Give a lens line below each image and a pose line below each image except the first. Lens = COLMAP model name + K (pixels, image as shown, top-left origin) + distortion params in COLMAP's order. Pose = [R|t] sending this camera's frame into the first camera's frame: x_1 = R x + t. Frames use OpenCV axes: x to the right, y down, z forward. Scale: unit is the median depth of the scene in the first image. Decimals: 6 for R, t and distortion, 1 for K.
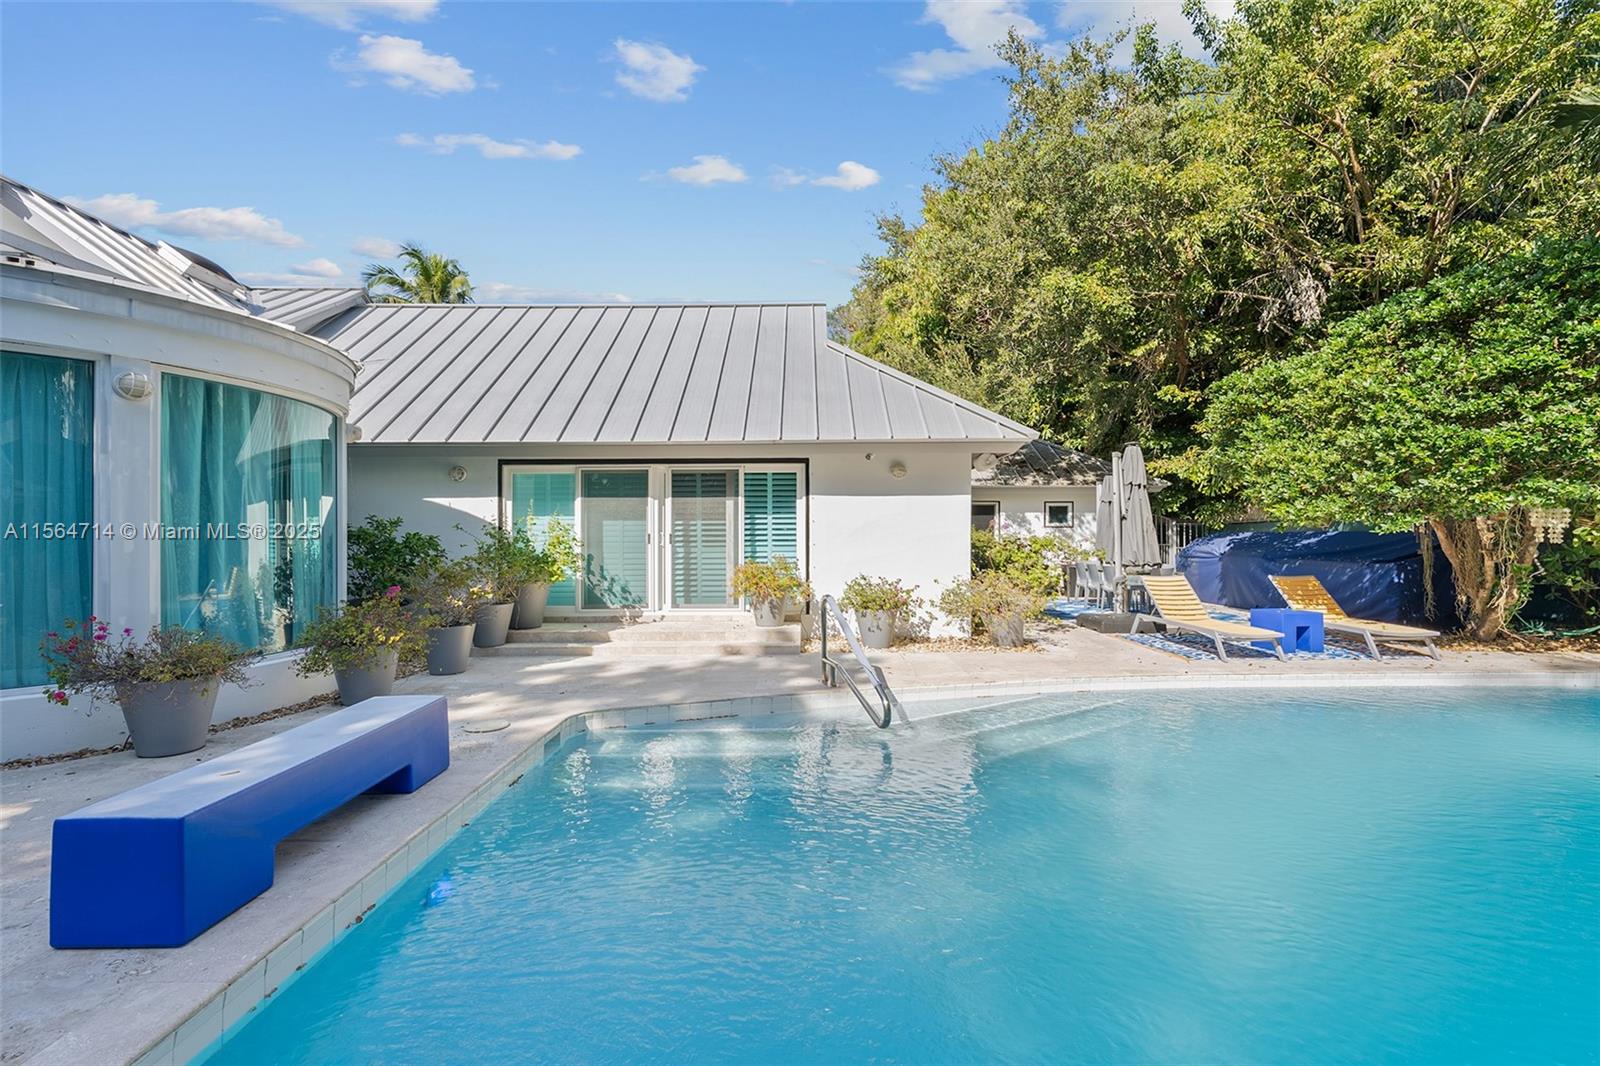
lens RADIAL K [[744.0, 0, 807.6], [0, 744.0, 525.3], [0, 0, 1]] dist [0.012456, -0.002319]
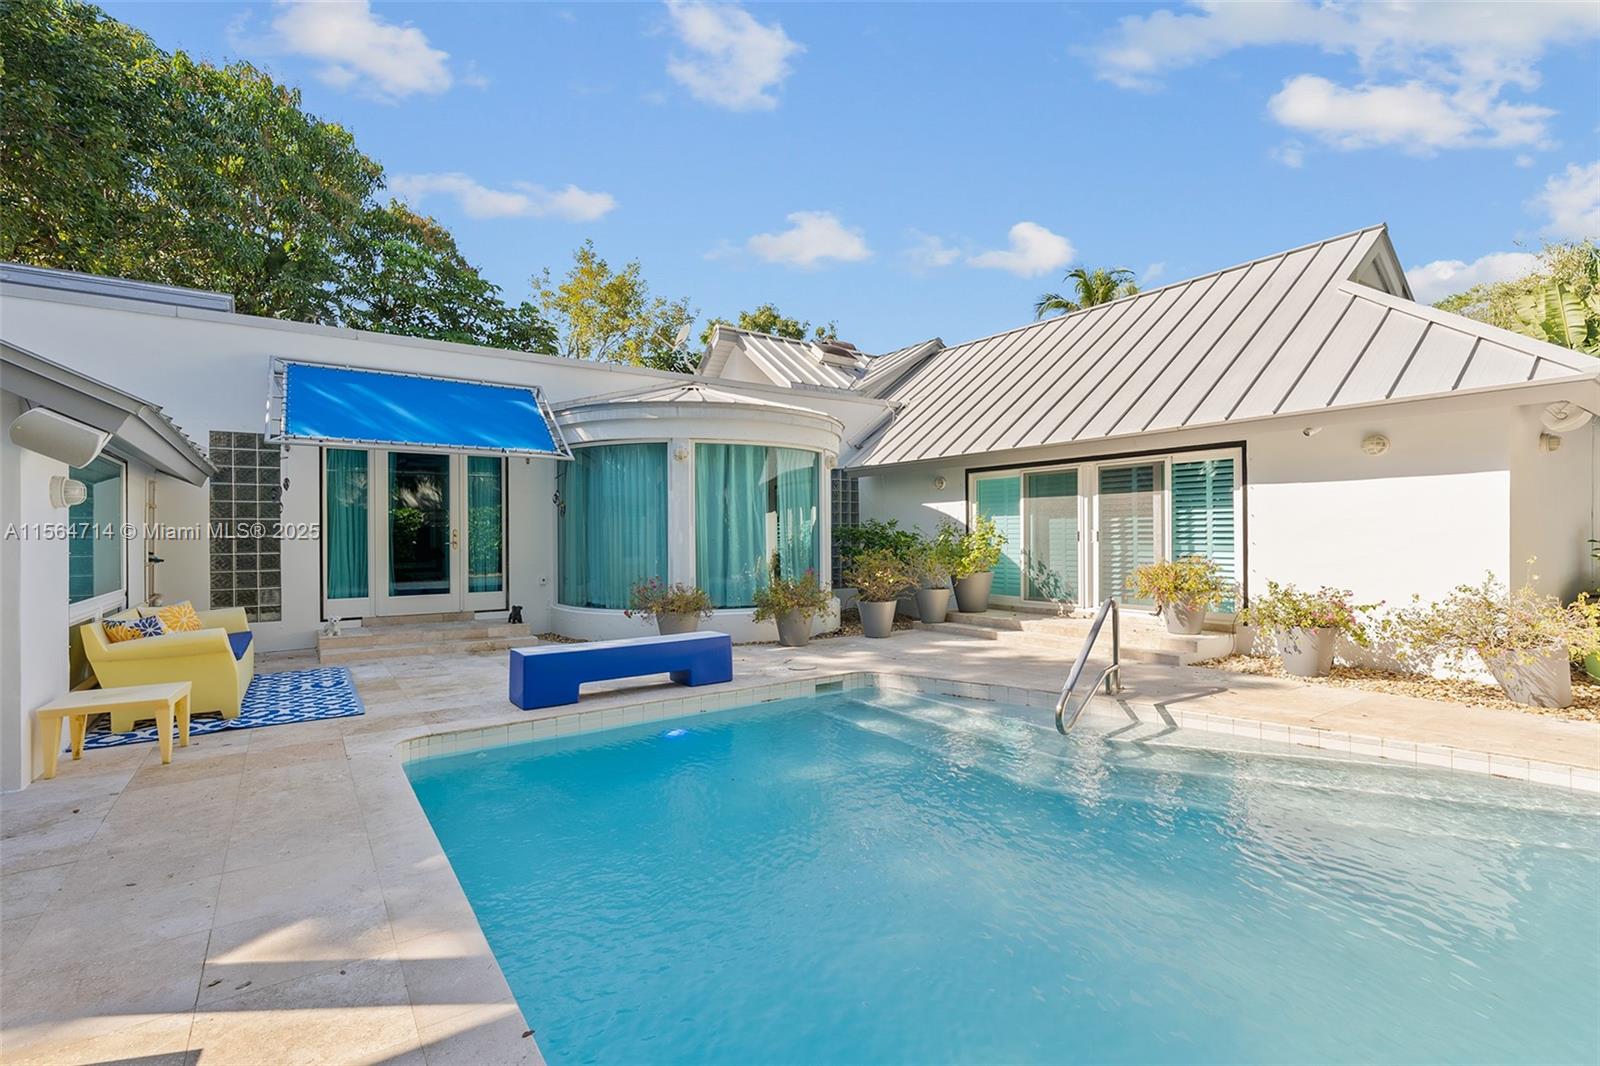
lens RADIAL K [[744.0, 0, 799.6], [0, 744.0, 520.6], [0, 0, 1]] dist [0.012456, -0.002319]
pose [[0.575498, -0.015427, -0.817658, 0.401186], [0.017138, 0.999830, -0.006802, -0.002457], [0.817624, -0.010099, 0.575664, 0.098472]]
